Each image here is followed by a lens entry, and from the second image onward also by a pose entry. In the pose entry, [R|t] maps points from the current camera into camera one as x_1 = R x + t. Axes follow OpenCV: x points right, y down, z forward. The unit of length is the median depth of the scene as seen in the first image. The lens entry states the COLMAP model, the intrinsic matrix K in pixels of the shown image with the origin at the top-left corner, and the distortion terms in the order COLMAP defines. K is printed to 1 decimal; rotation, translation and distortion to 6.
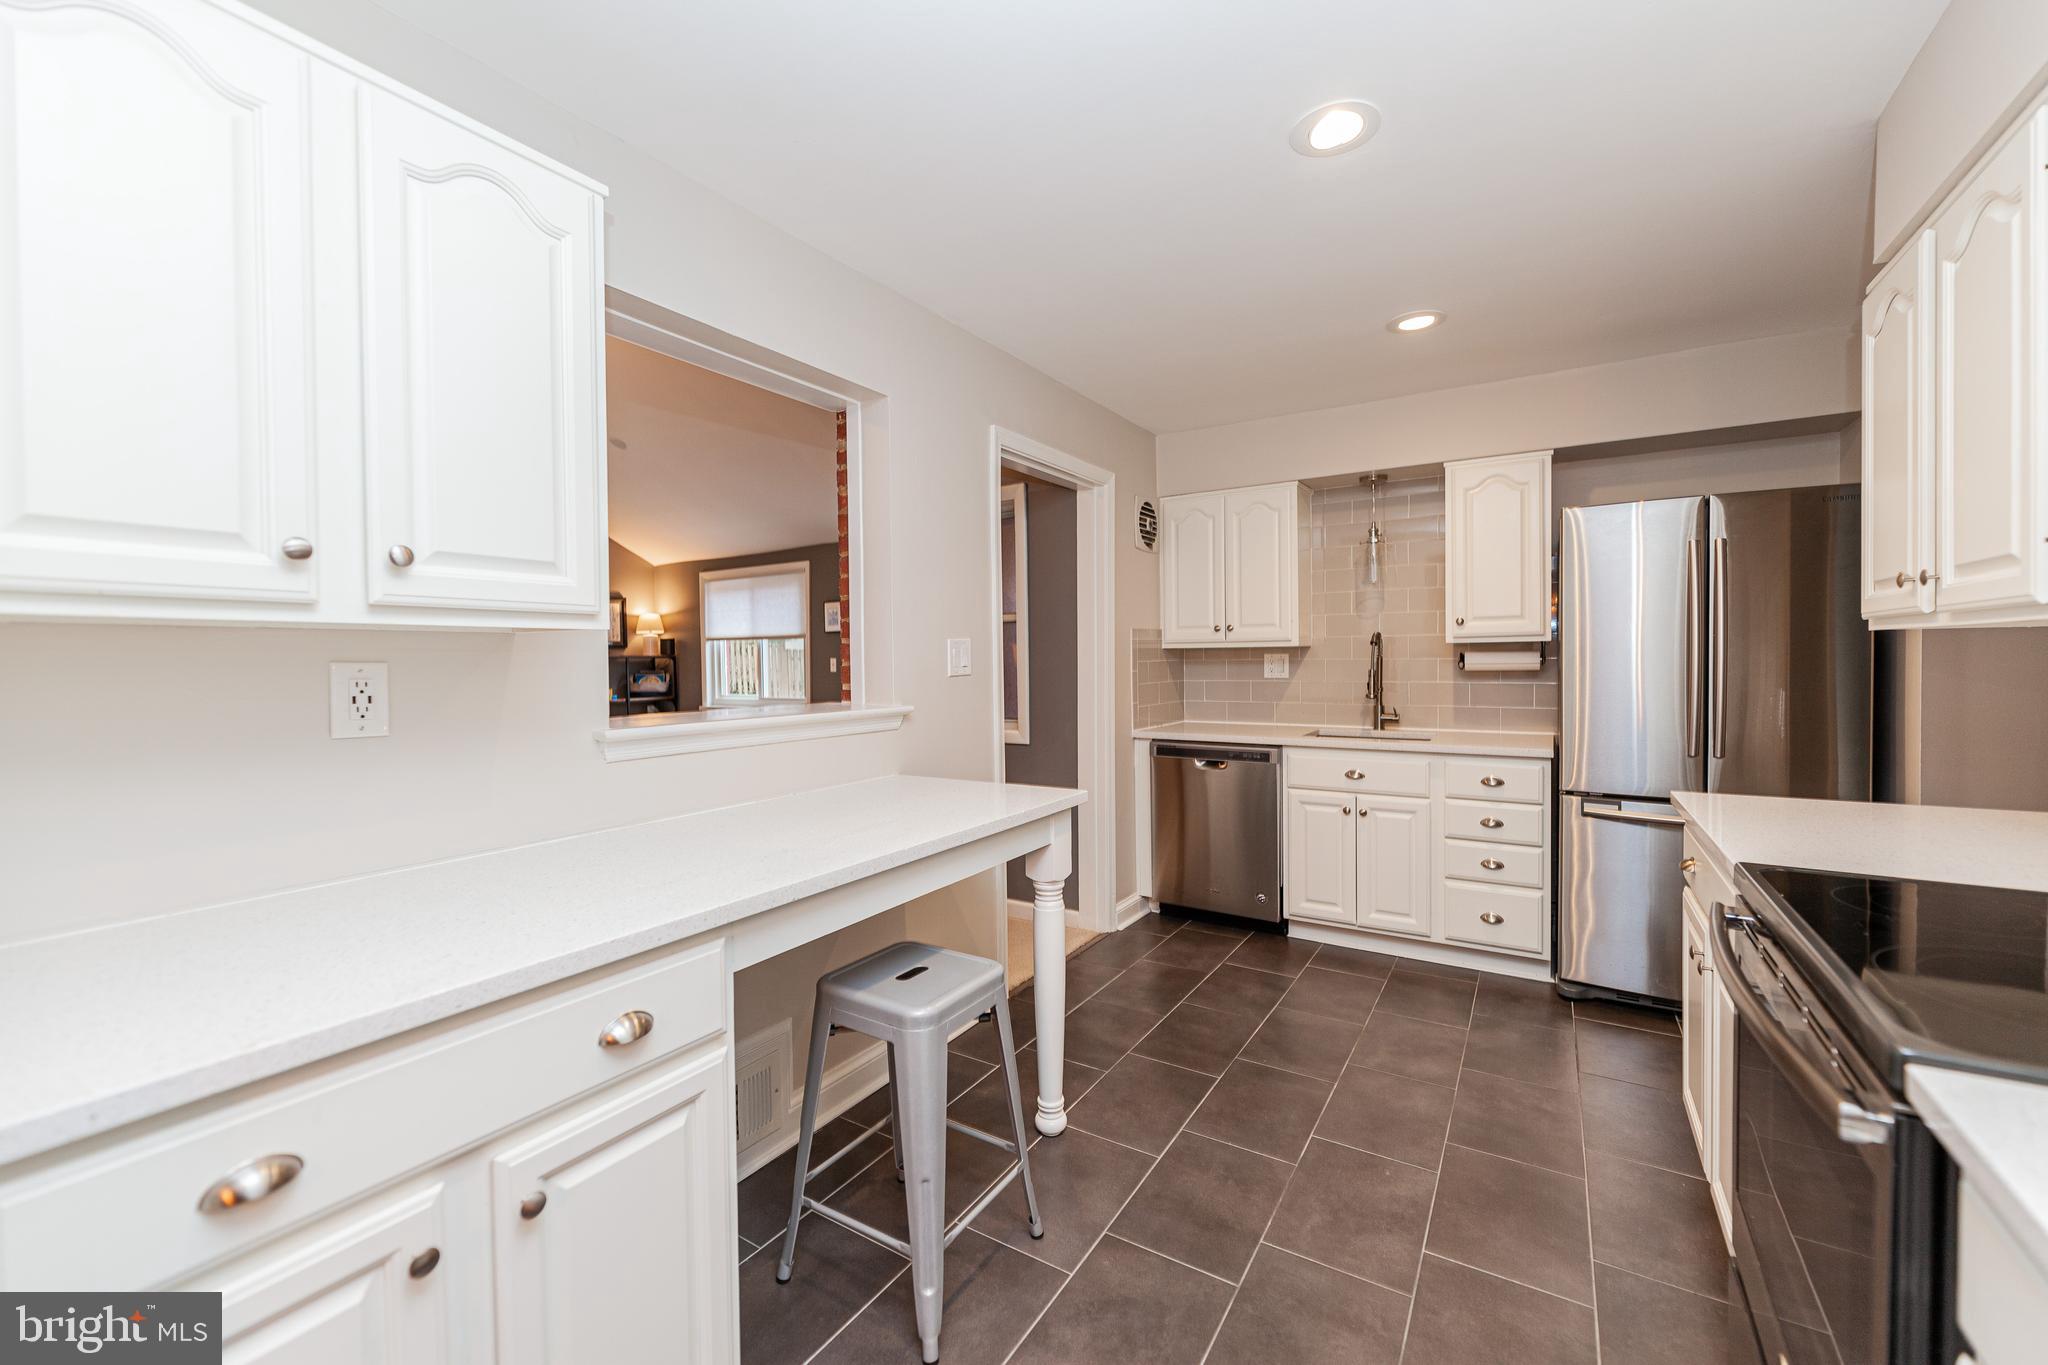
lens RADIAL K [[822.9, 0, 1021.9], [0, 822.9, 675.7], [0, 0, 1]] dist [-0.000210, -0.000518]
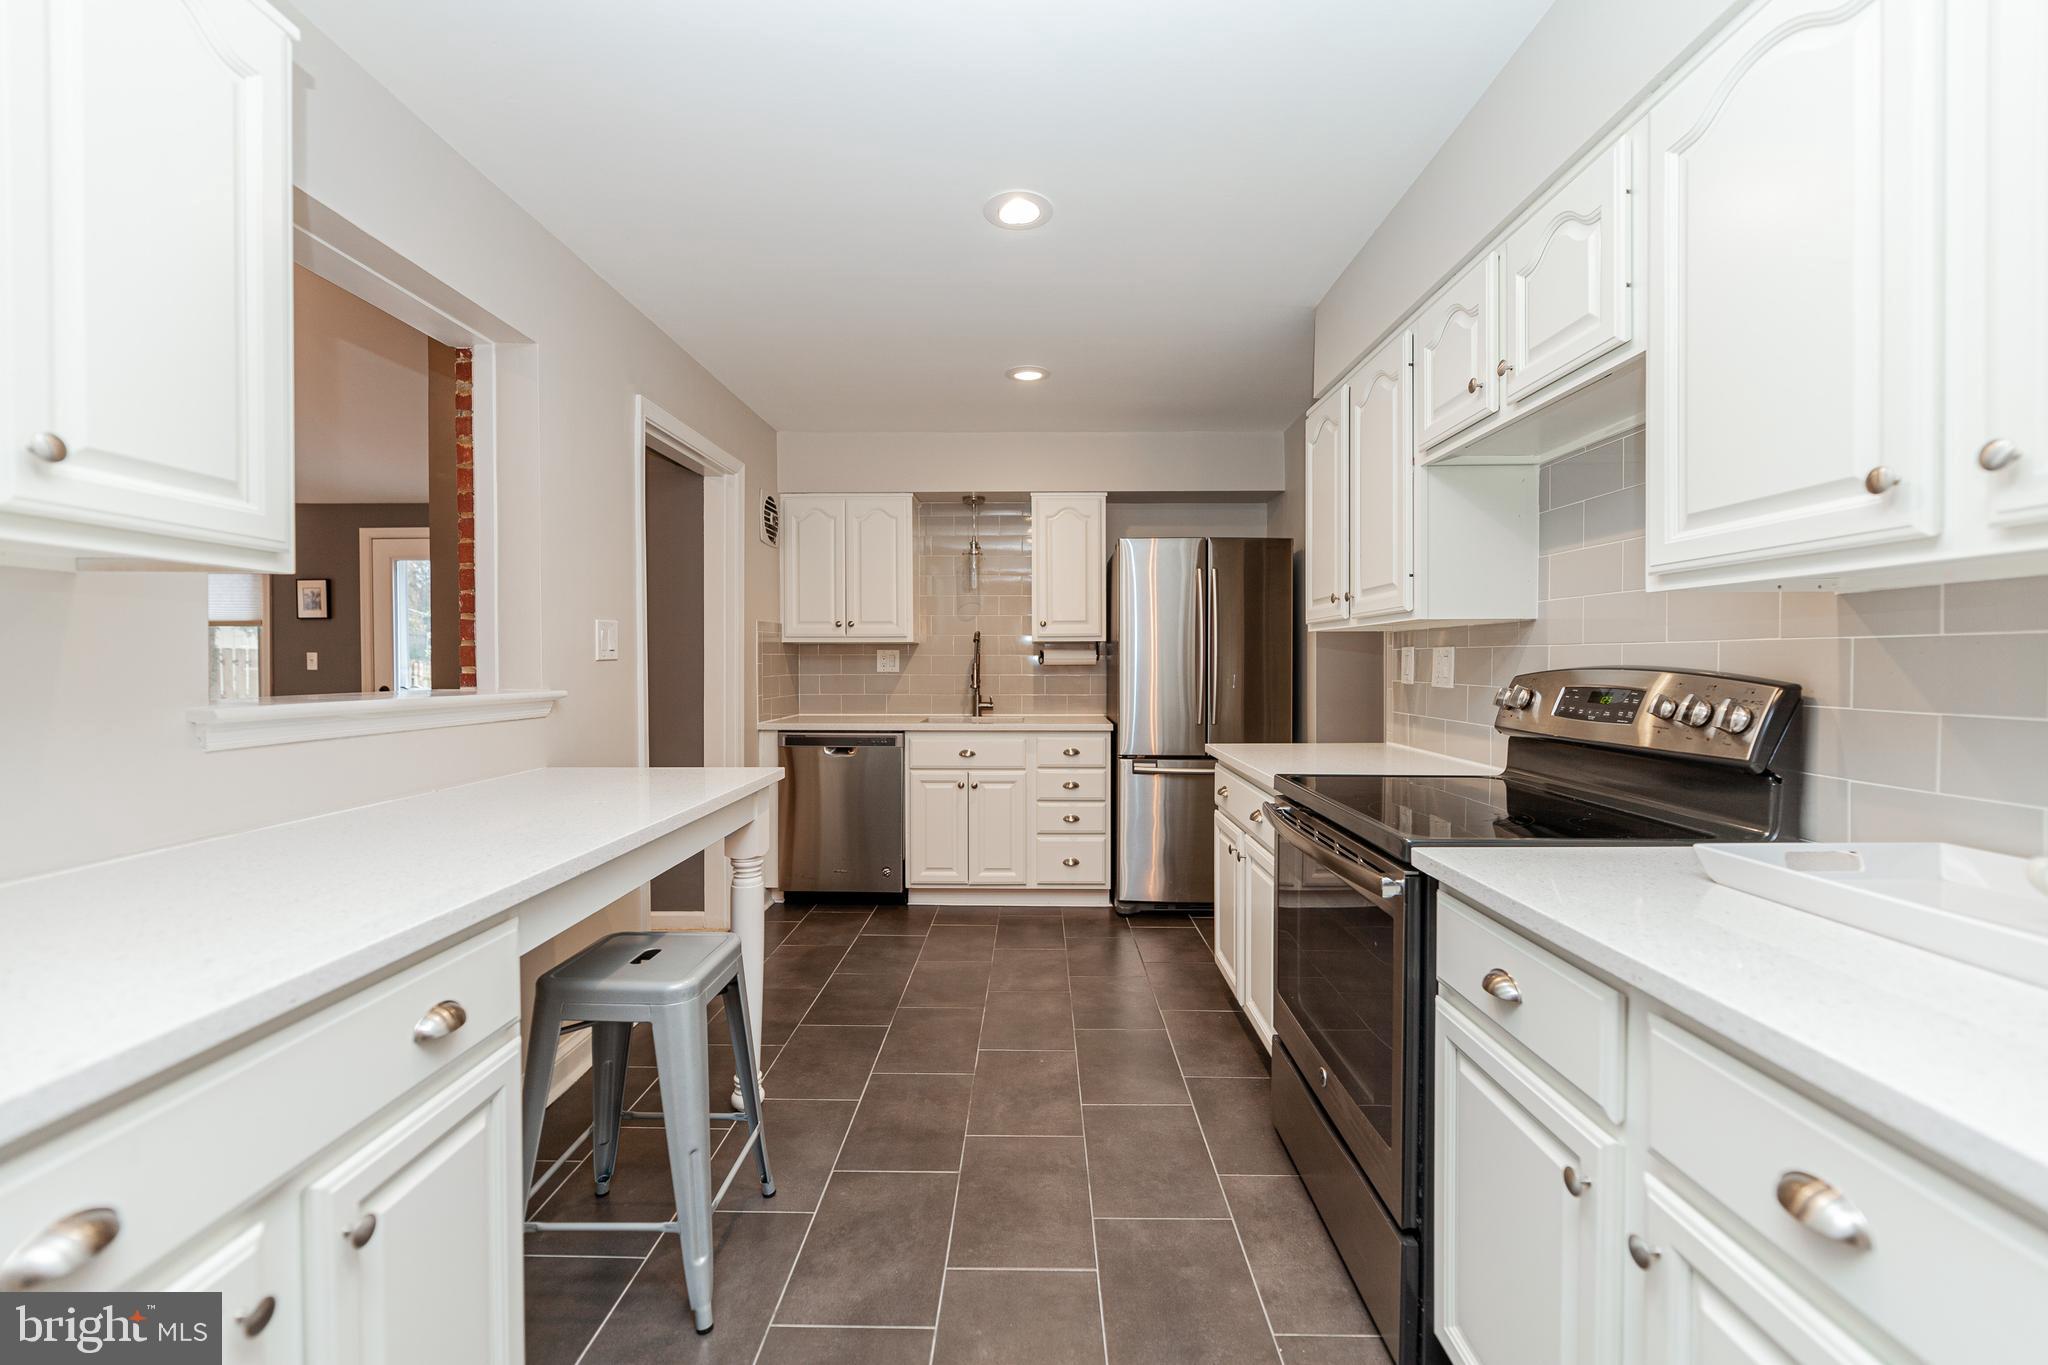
lens RADIAL K [[822.9, 0, 1021.9], [0, 822.9, 675.7], [0, 0, 1]] dist [-0.000210, -0.000518]
pose [[0.854126, 0.002927, 0.520057, -0.157282], [0.002070, 0.999957, -0.009027, 0.026538], [-0.520061, 0.008786, 0.854084, -0.030501]]
